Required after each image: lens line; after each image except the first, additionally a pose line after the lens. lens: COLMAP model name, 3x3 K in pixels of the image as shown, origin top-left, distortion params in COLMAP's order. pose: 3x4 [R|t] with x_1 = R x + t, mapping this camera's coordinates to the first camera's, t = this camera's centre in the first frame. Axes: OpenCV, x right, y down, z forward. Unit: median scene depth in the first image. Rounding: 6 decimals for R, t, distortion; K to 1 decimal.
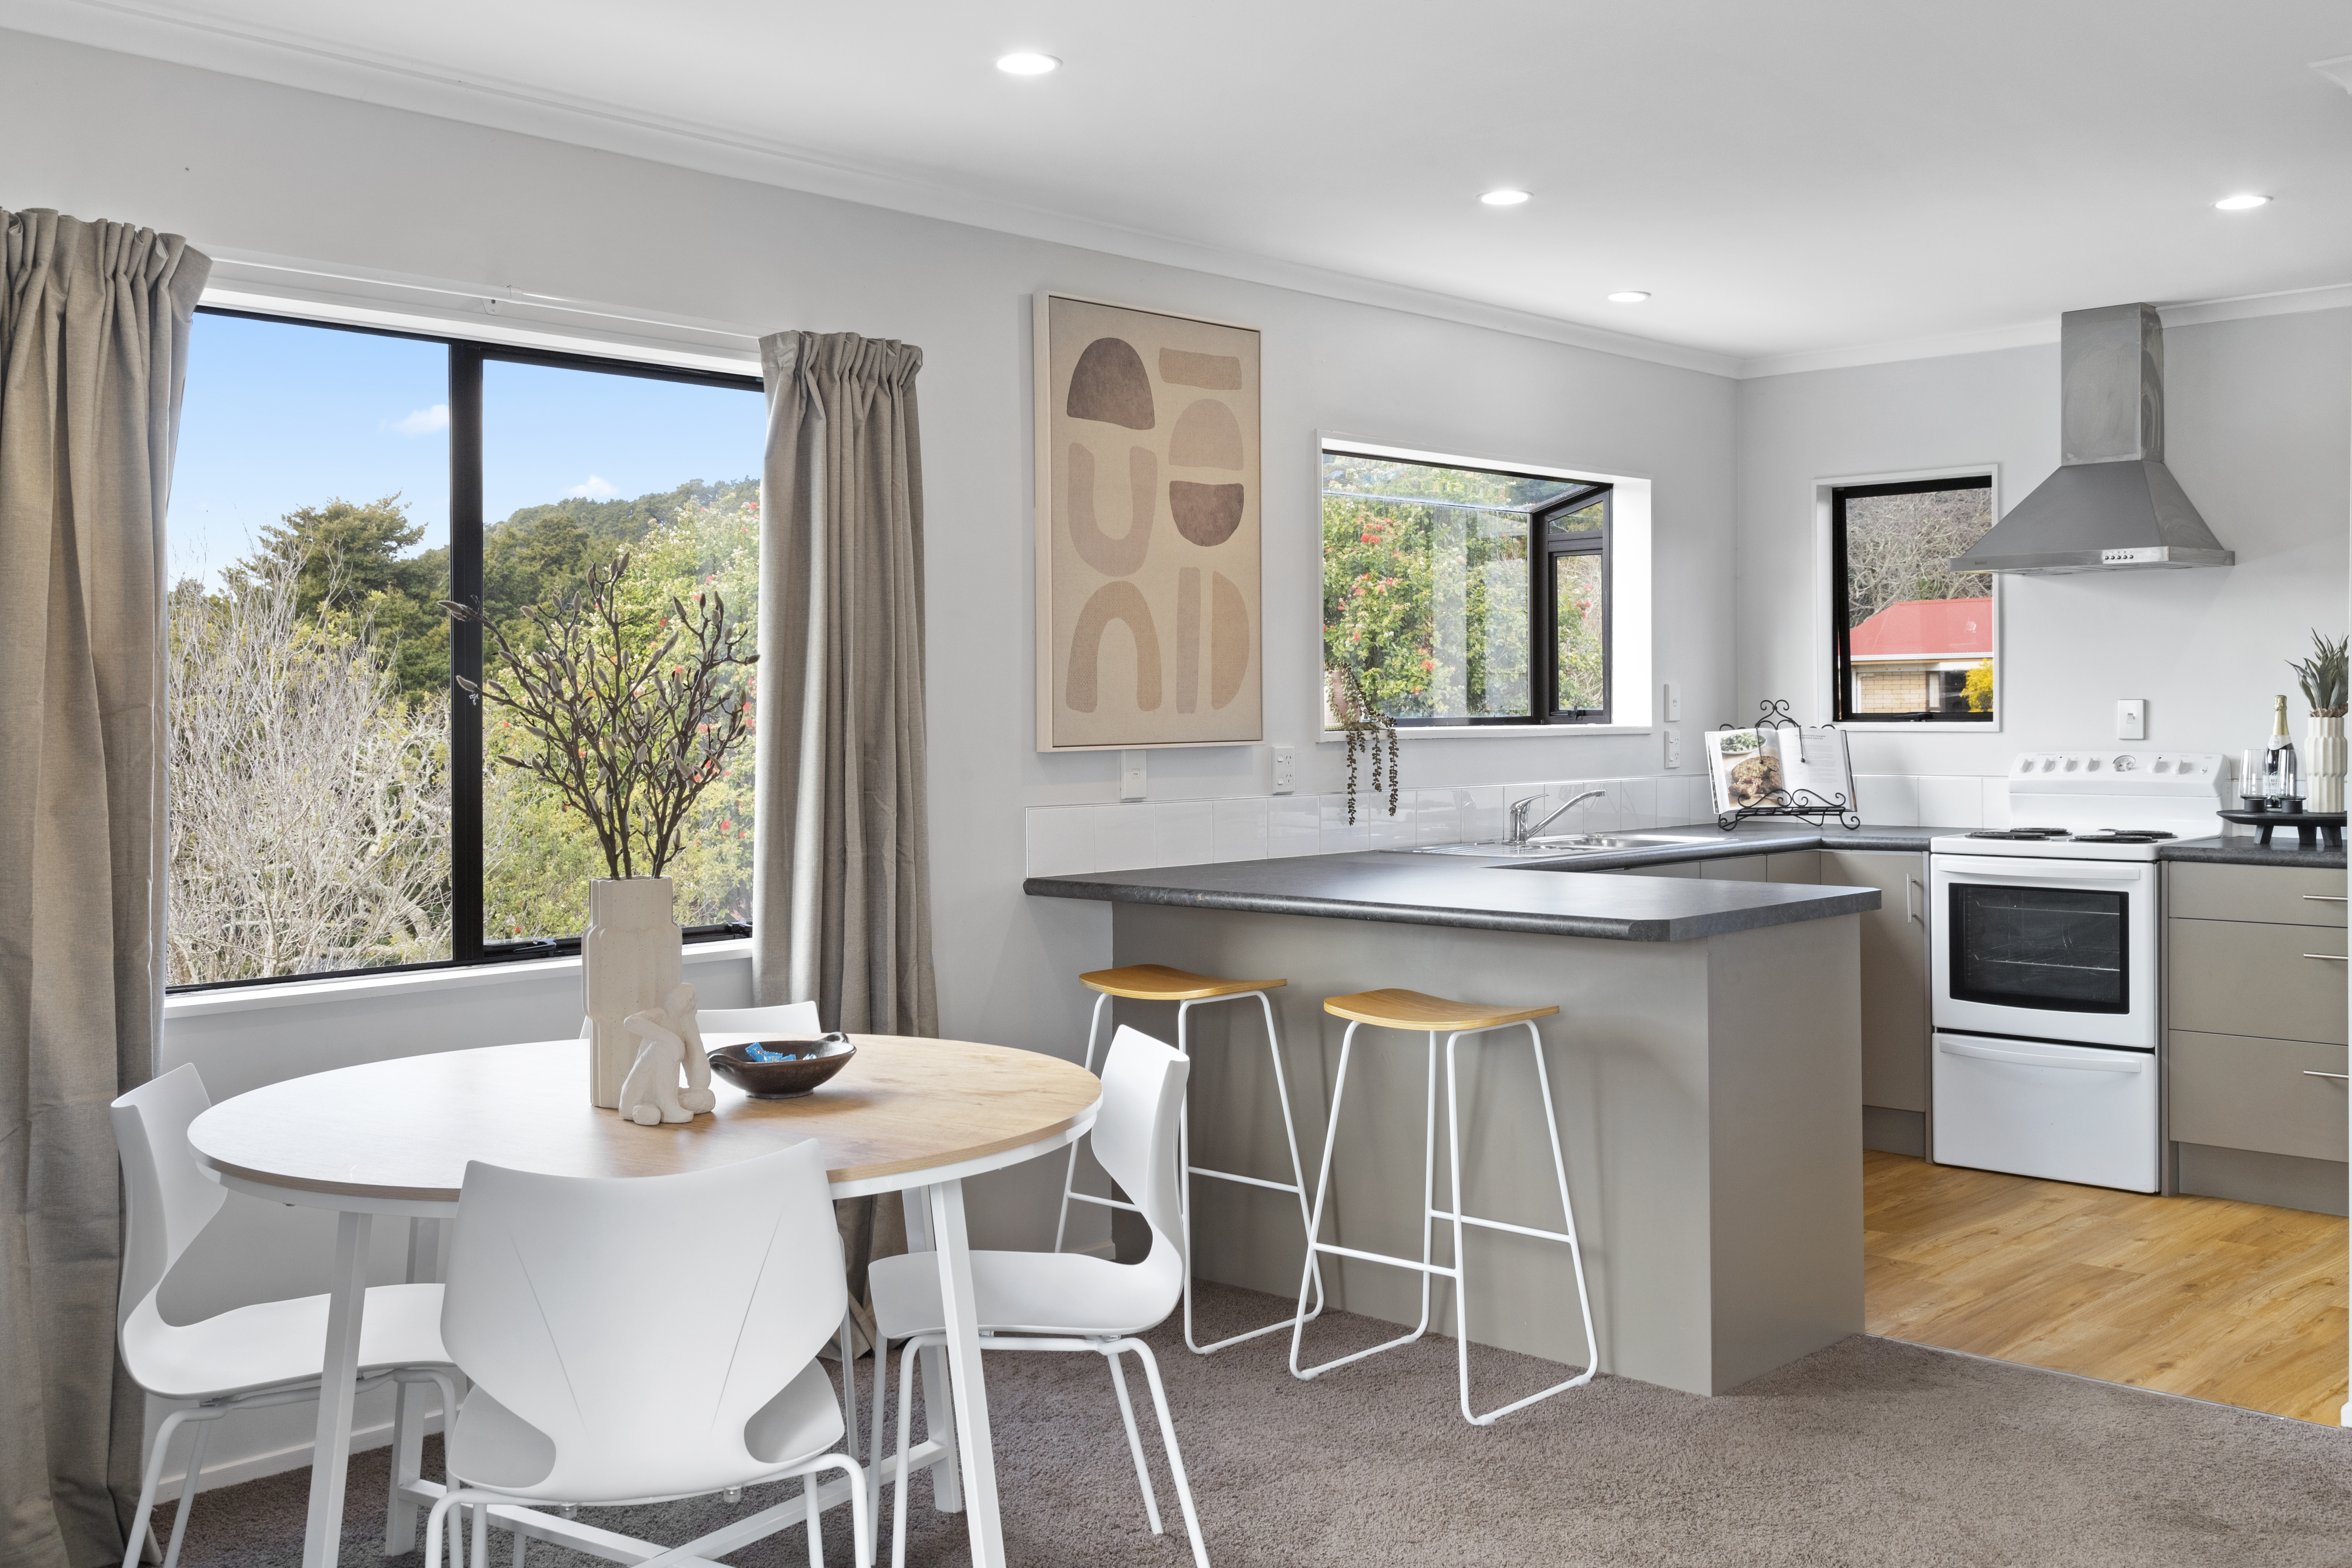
lens RADIAL K [[2230.7, 0, 1176.0], [0, 2230.7, 784.0], [0, 0, 1]] dist [-0.081334, 0.372445]
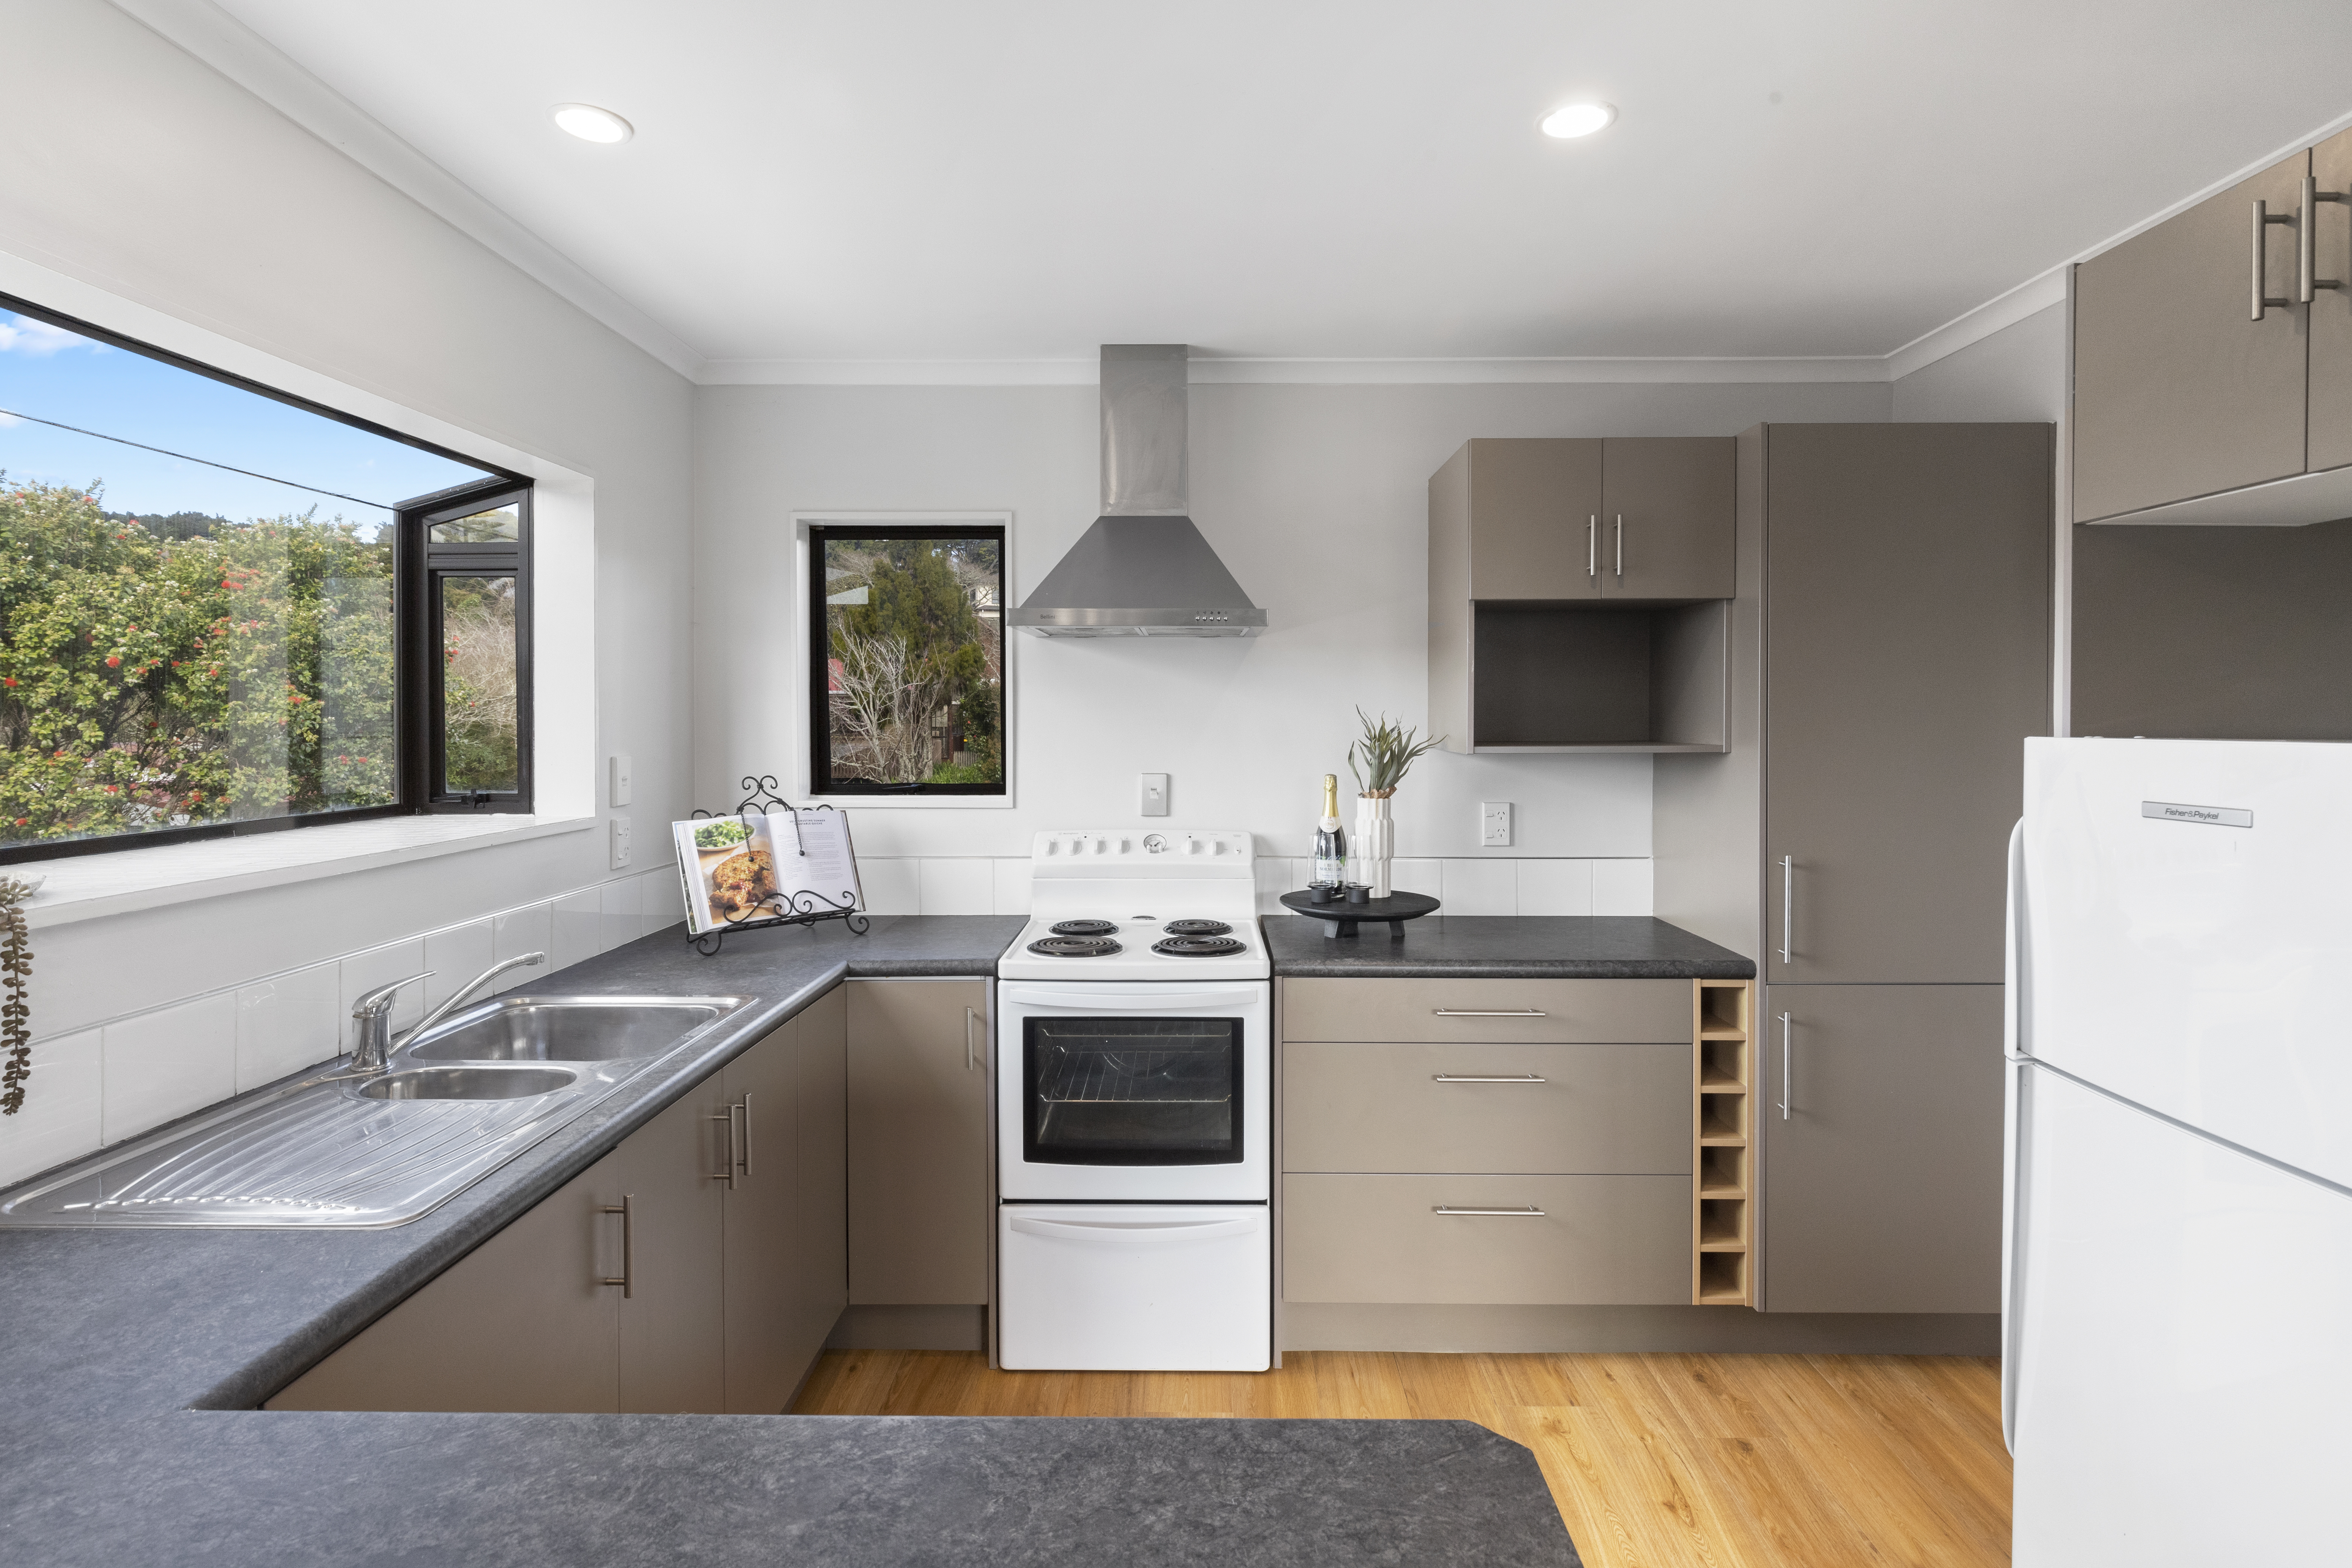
lens RADIAL K [[1191.7, 0, 1180.4], [0, 1191.7, 724.9], [0, 0, 1]] dist [0.000016, 0.000770]
pose [[0.741598, 0.000704, 0.670844, 0.096080], [0.018446, 0.999600, -0.021440, -0.045309], [-0.670591, 0.028275, 0.741289, 0.592636]]
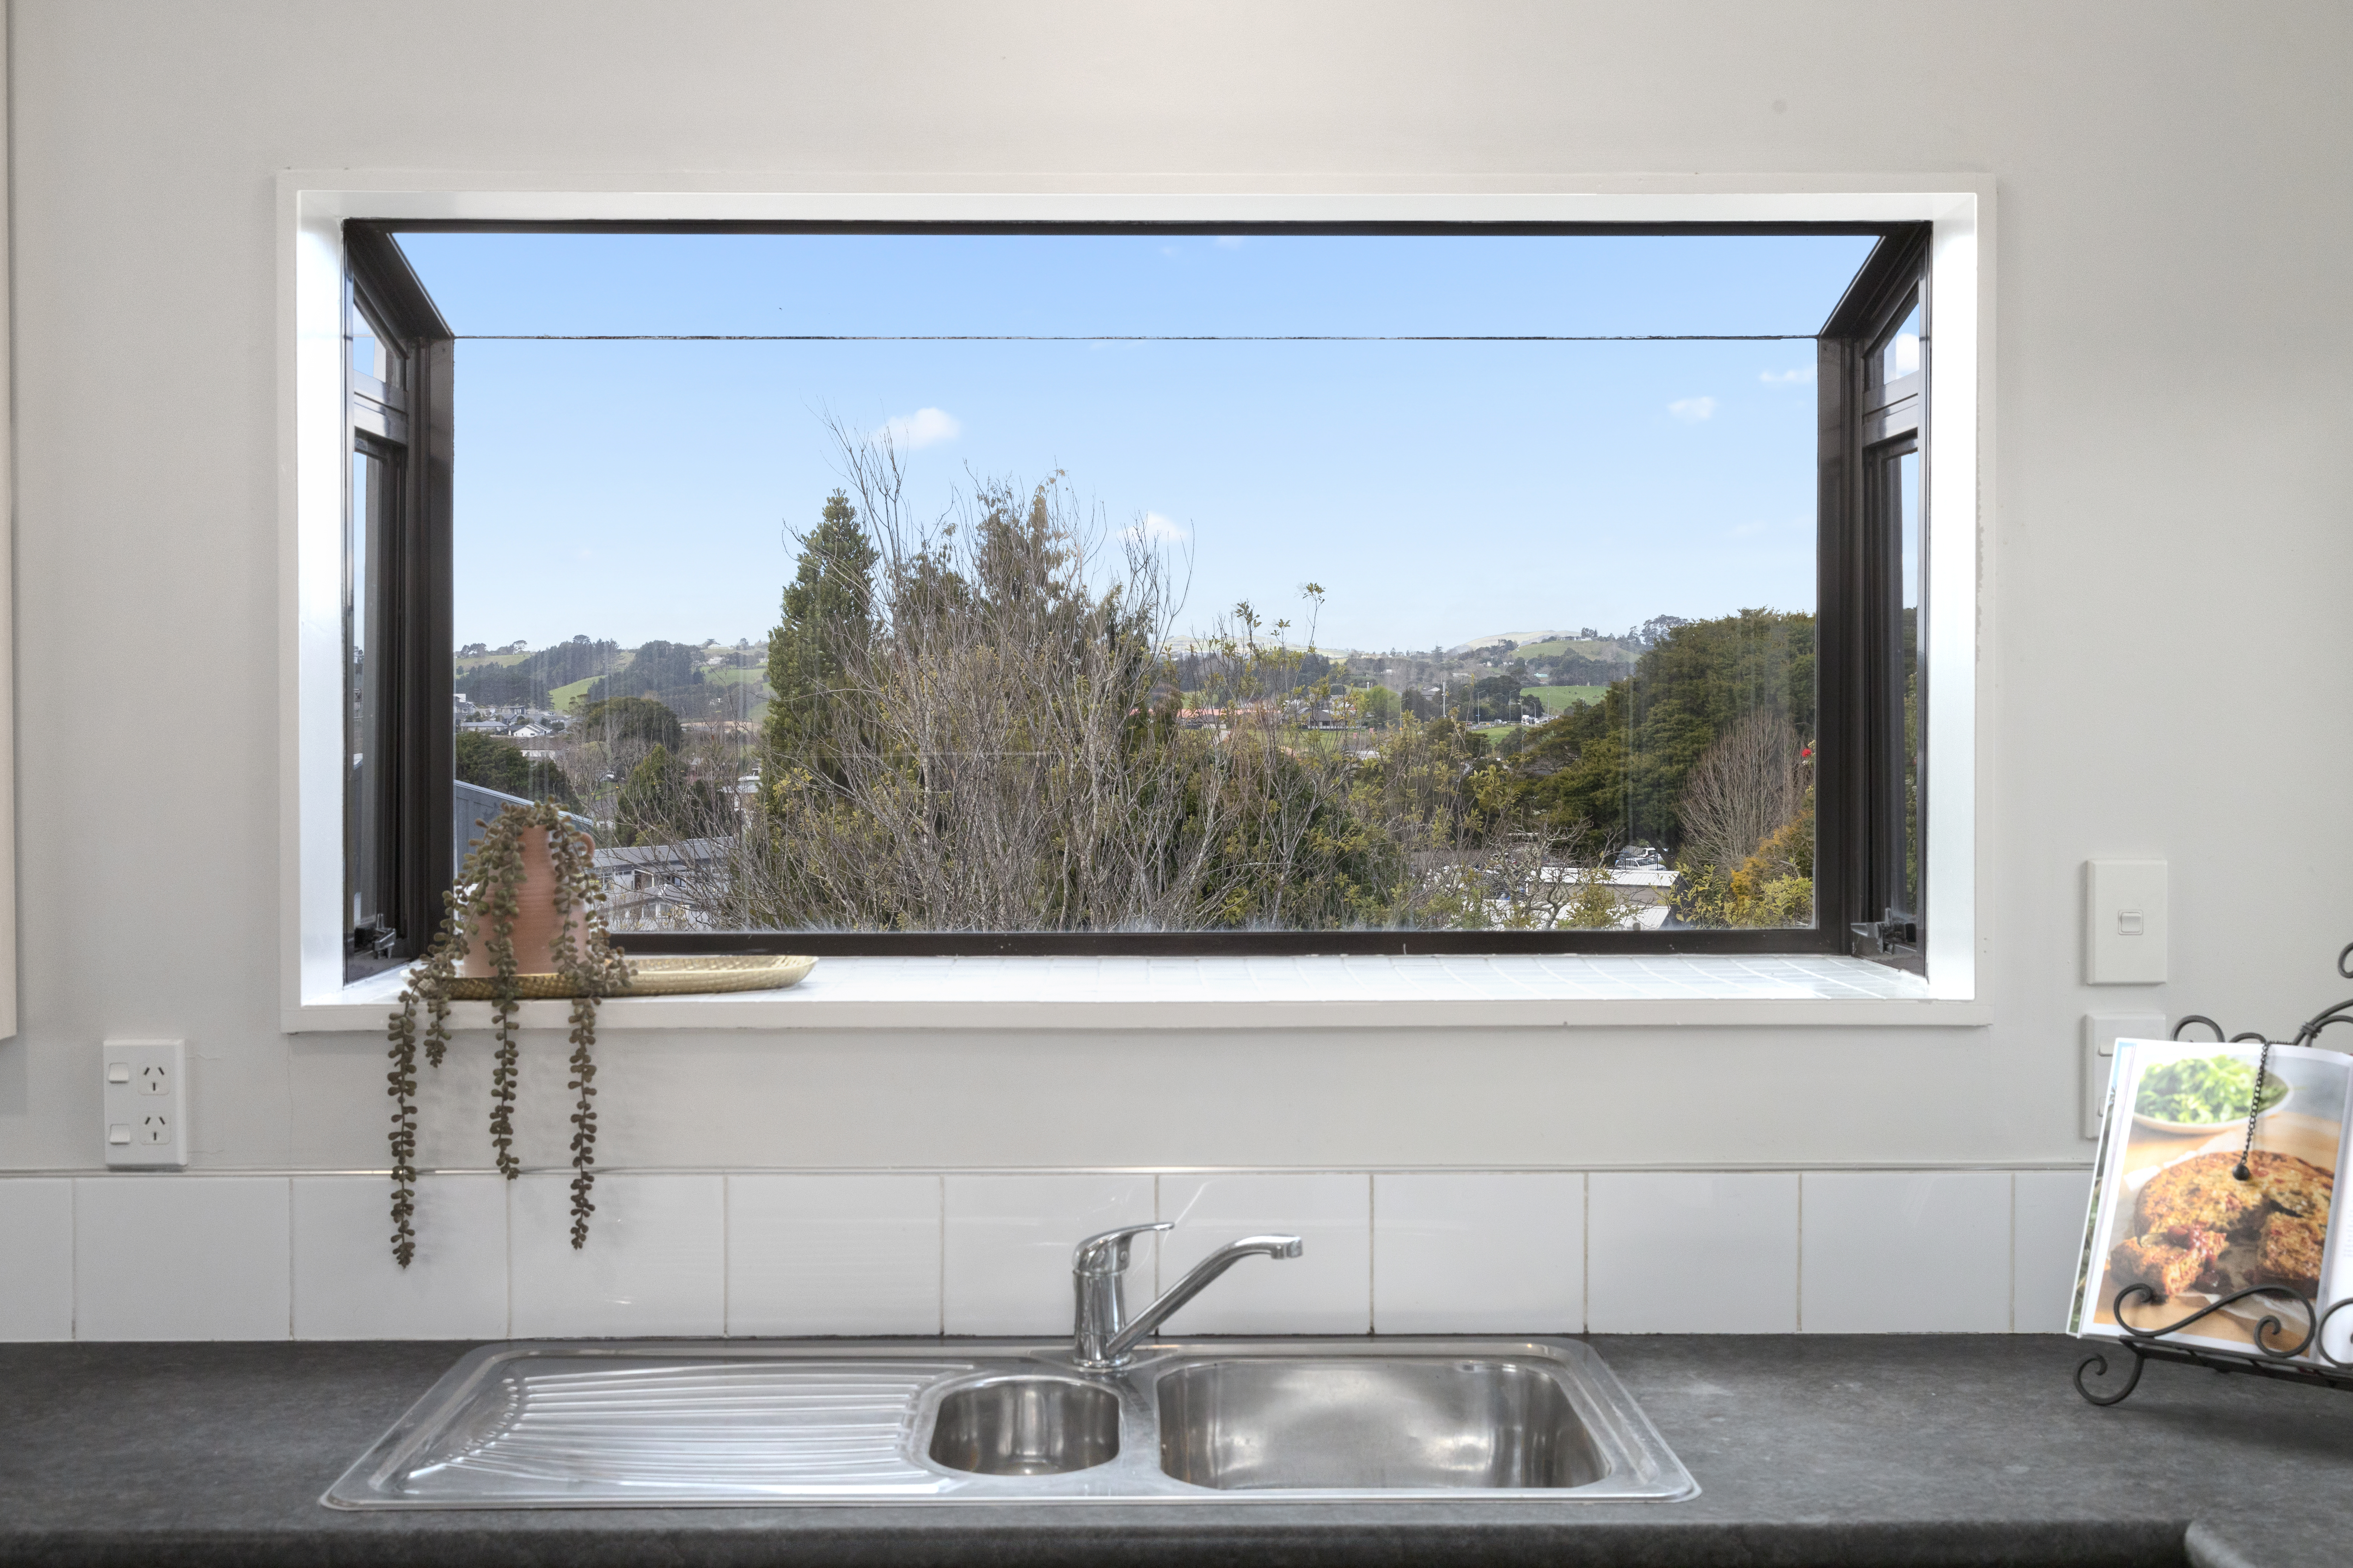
lens RADIAL K [[2724.7, 0, 1176.5], [0, 2724.7, 784.0], [0, 0, 1]] dist [0.099198, -0.010601]
pose [[0.692813, 0.022947, -0.720752, 0.418207], [-0.026179, 0.999635, 0.006662, -0.056635], [0.720642, 0.014254, 0.693161, 0.672927]]
